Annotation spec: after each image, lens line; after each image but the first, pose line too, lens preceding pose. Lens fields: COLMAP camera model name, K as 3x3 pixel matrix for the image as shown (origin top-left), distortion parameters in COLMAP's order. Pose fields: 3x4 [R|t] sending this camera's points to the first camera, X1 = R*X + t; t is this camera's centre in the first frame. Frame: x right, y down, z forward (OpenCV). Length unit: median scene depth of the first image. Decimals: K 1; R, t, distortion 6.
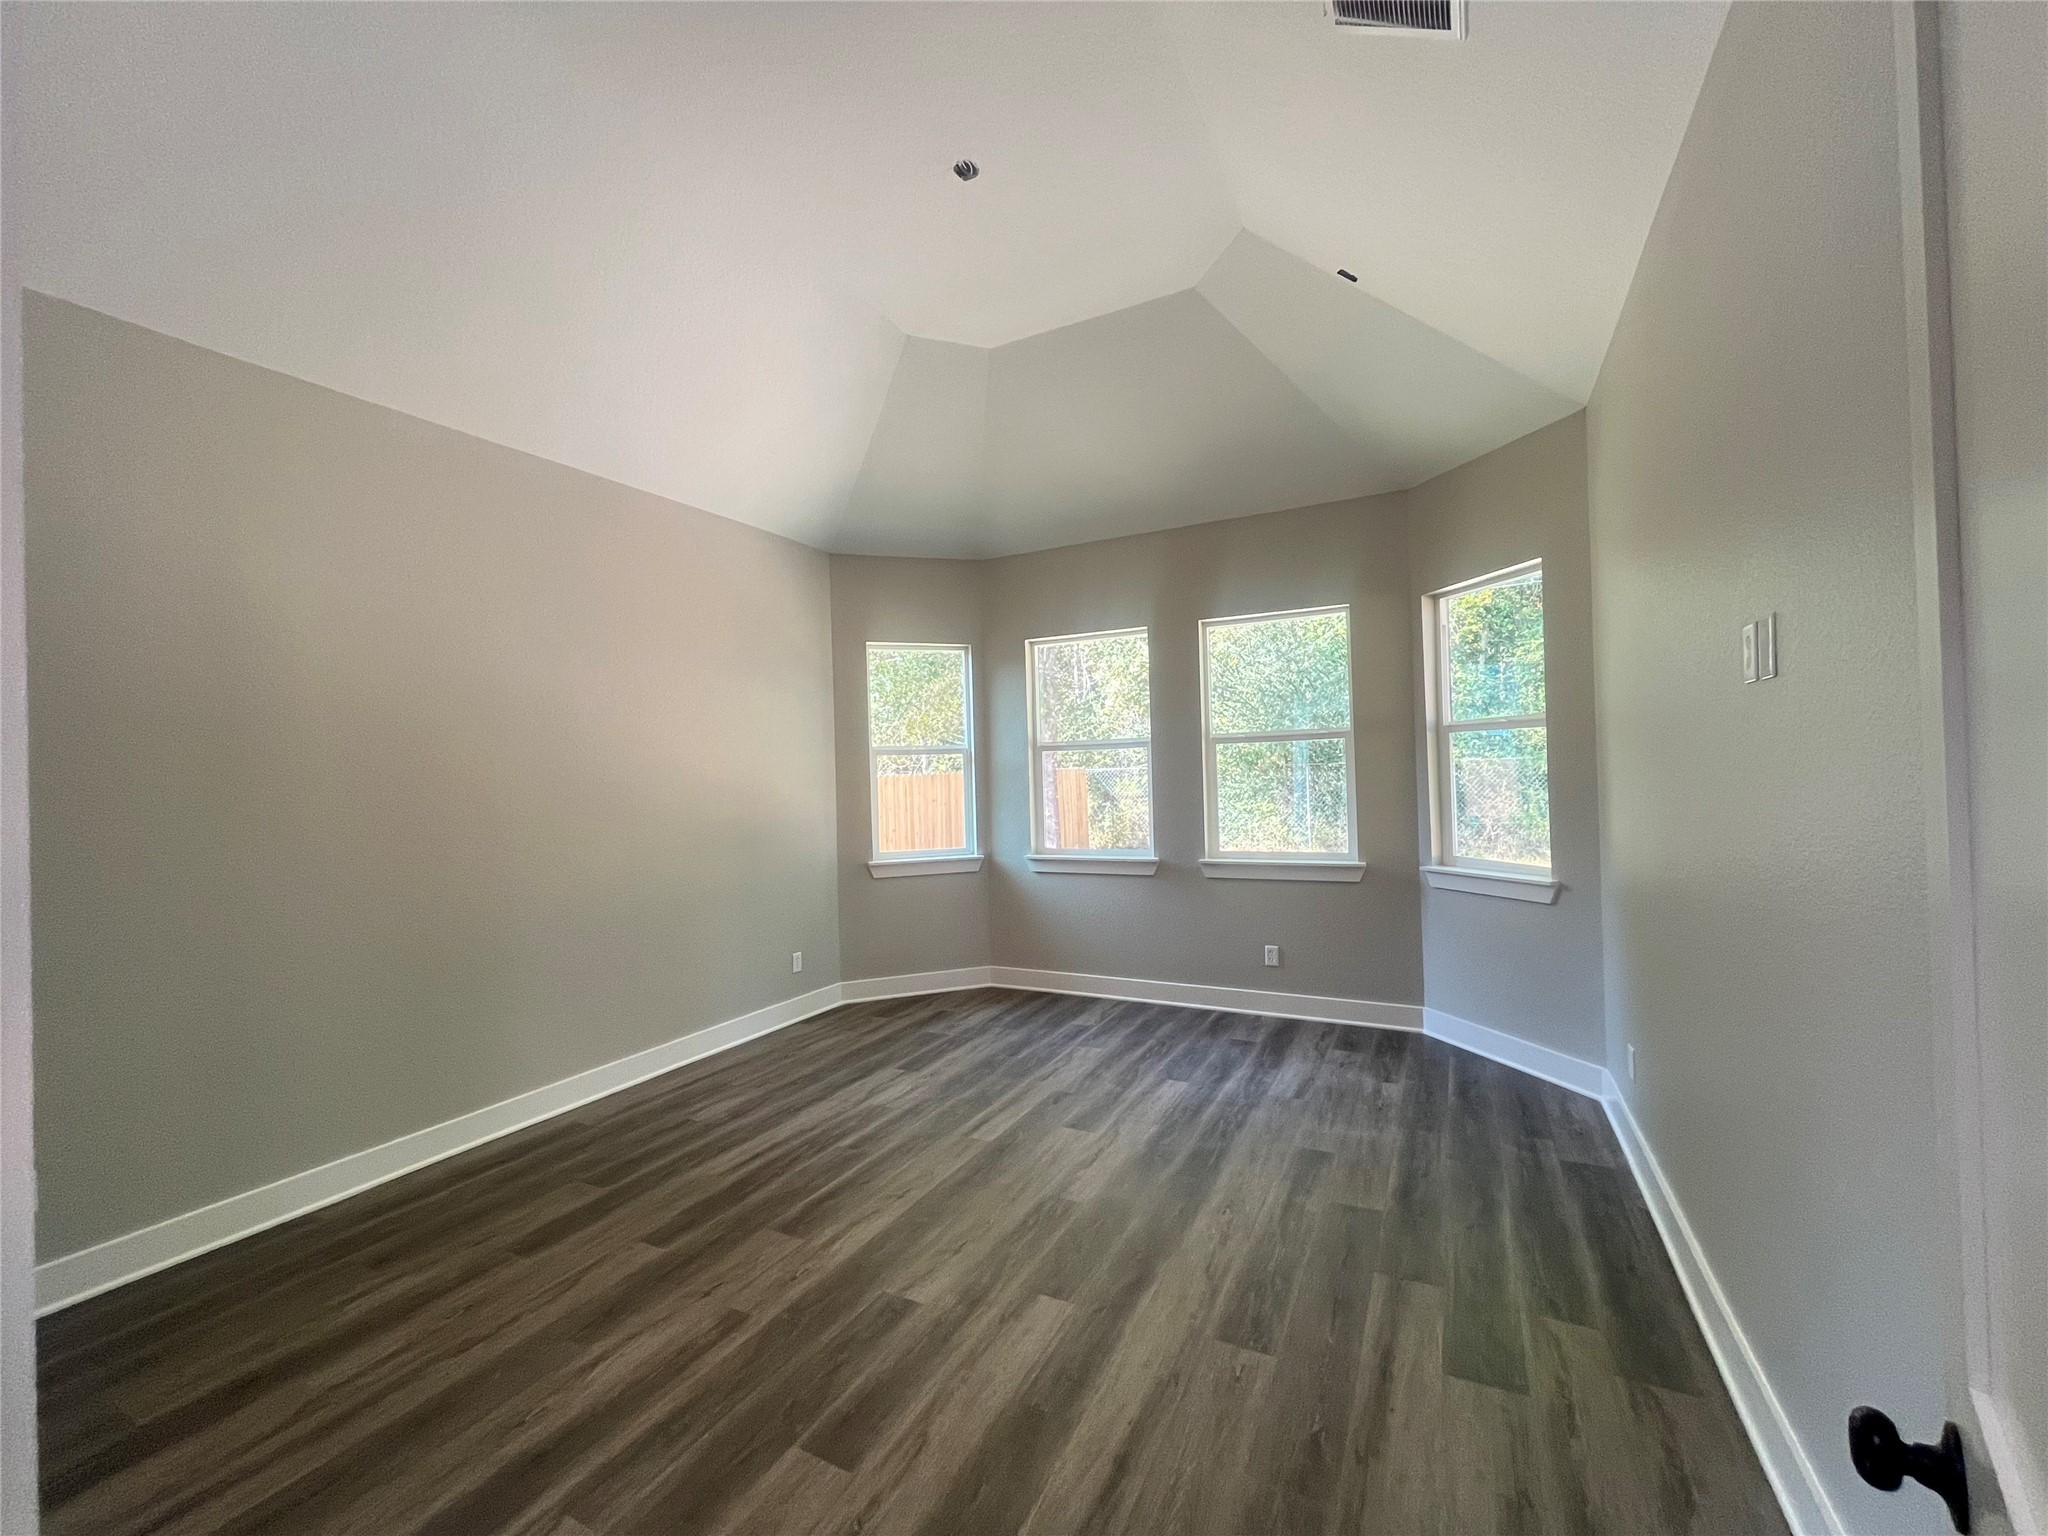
lens RADIAL K [[825.3, 0, 1027.2], [0, 825.3, 772.7], [0, 0, 1]] dist [-0.000642, 0.000801]
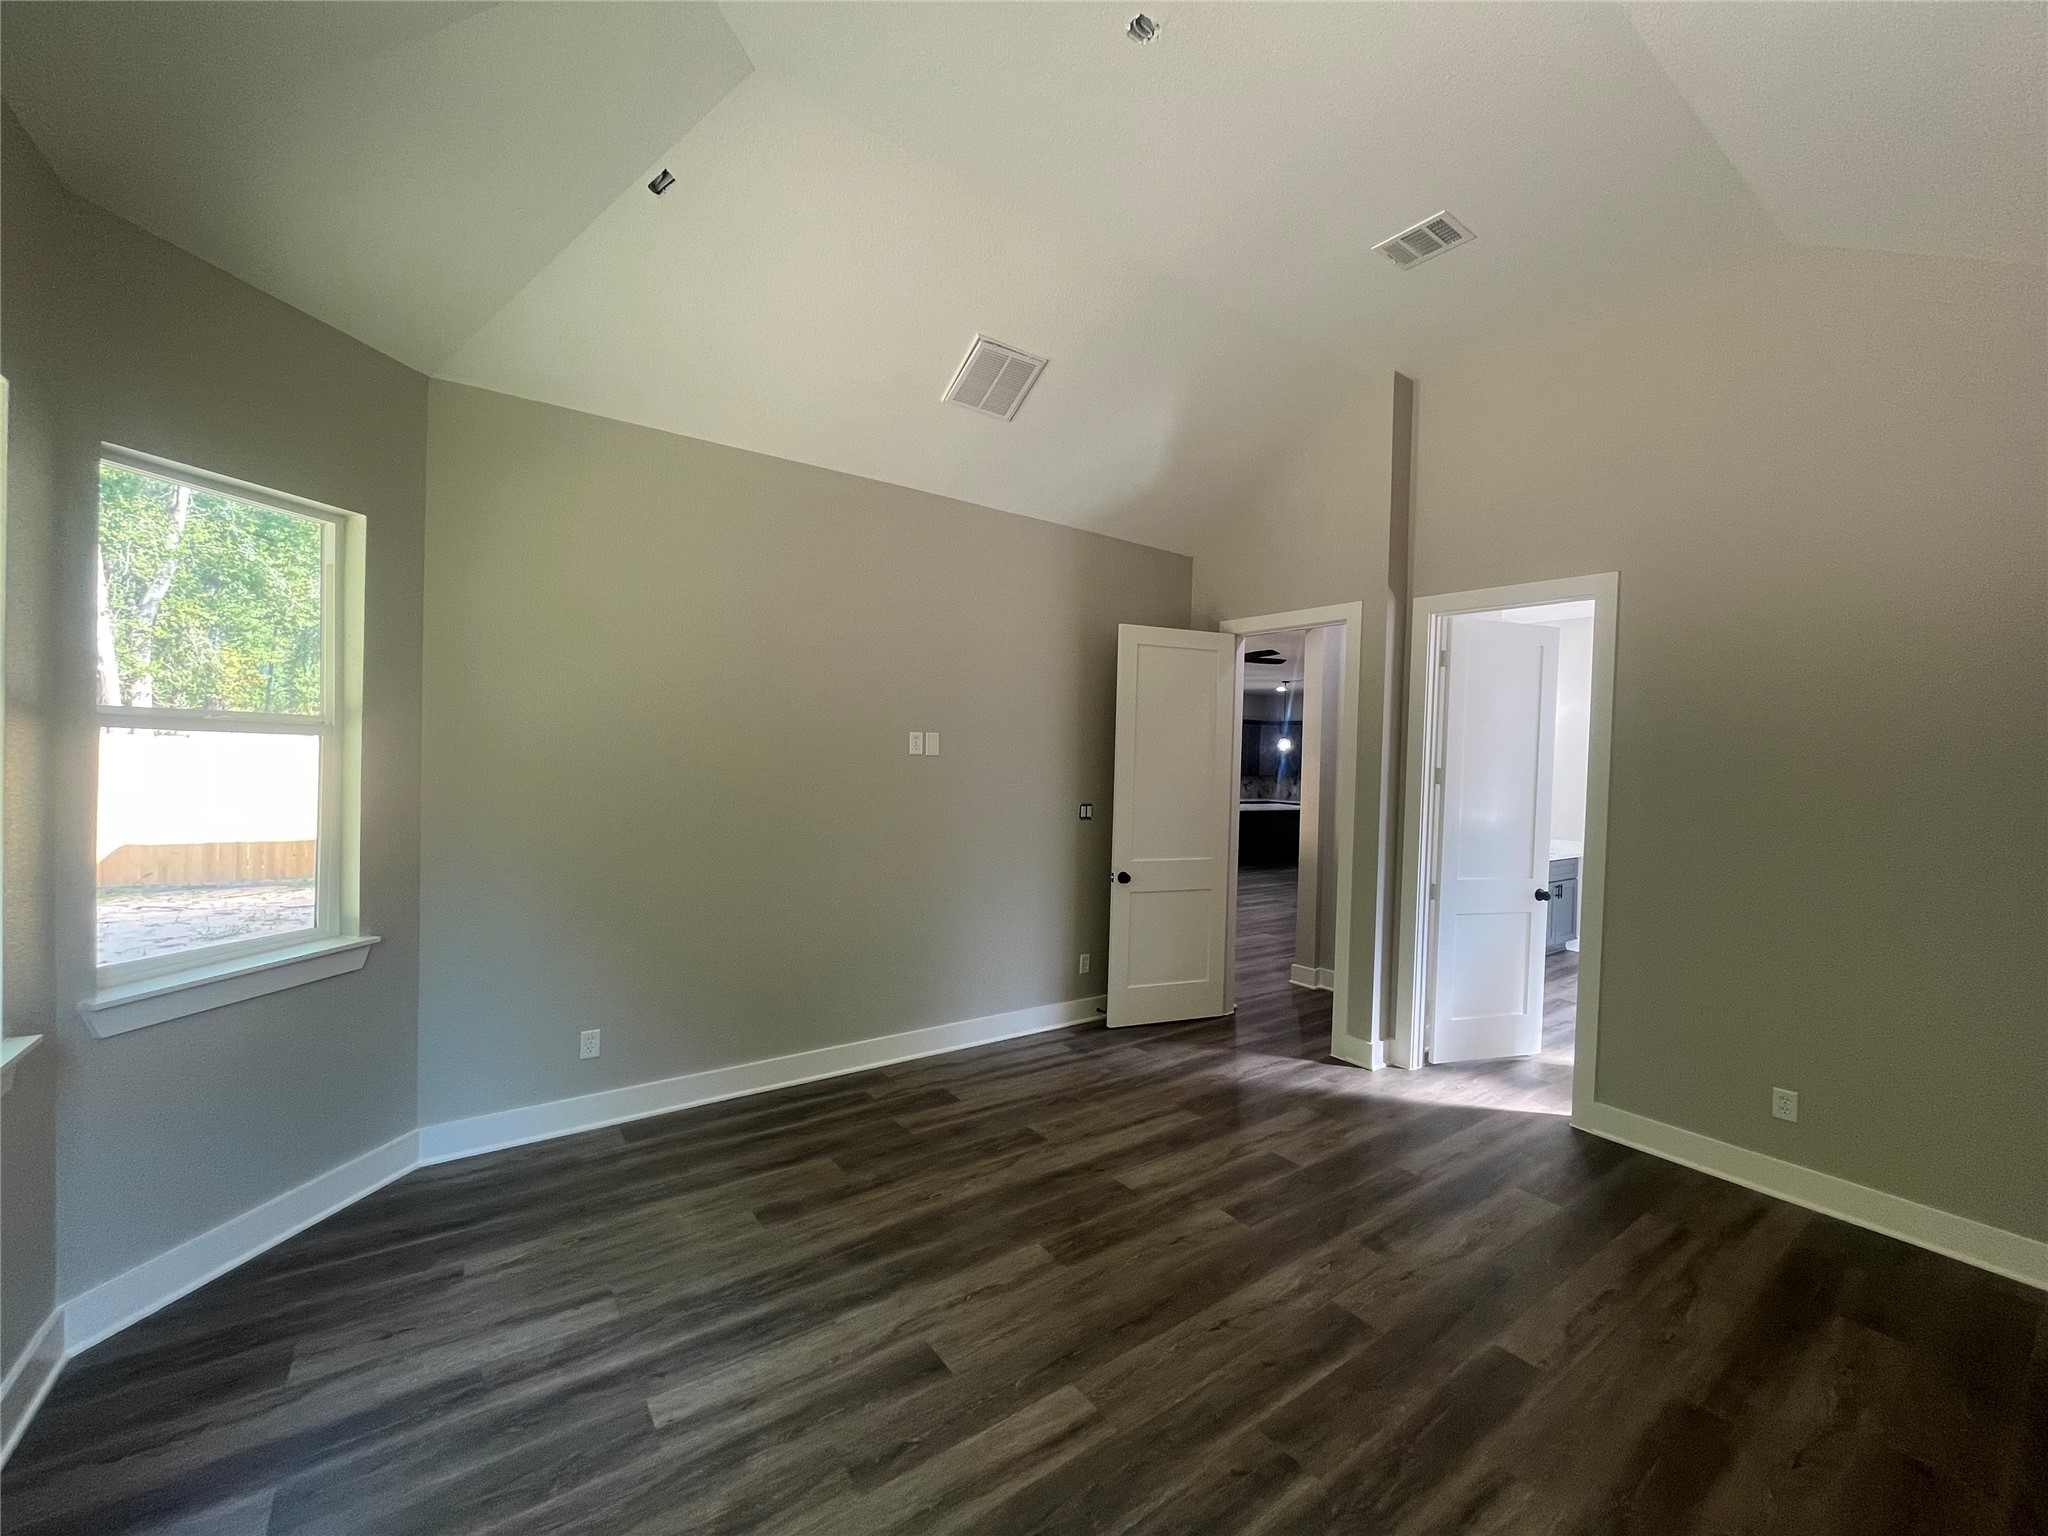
lens RADIAL K [[825.3, 0, 1022.6], [0, 825.3, 761.8], [0, 0, 1]] dist [-0.000642, 0.000801]
pose [[-0.891844, -0.003133, 0.452332, -0.307556], [-0.007335, 0.999945, -0.007536, -0.038415], [-0.452283, -0.010039, -0.891818, 1.631292]]
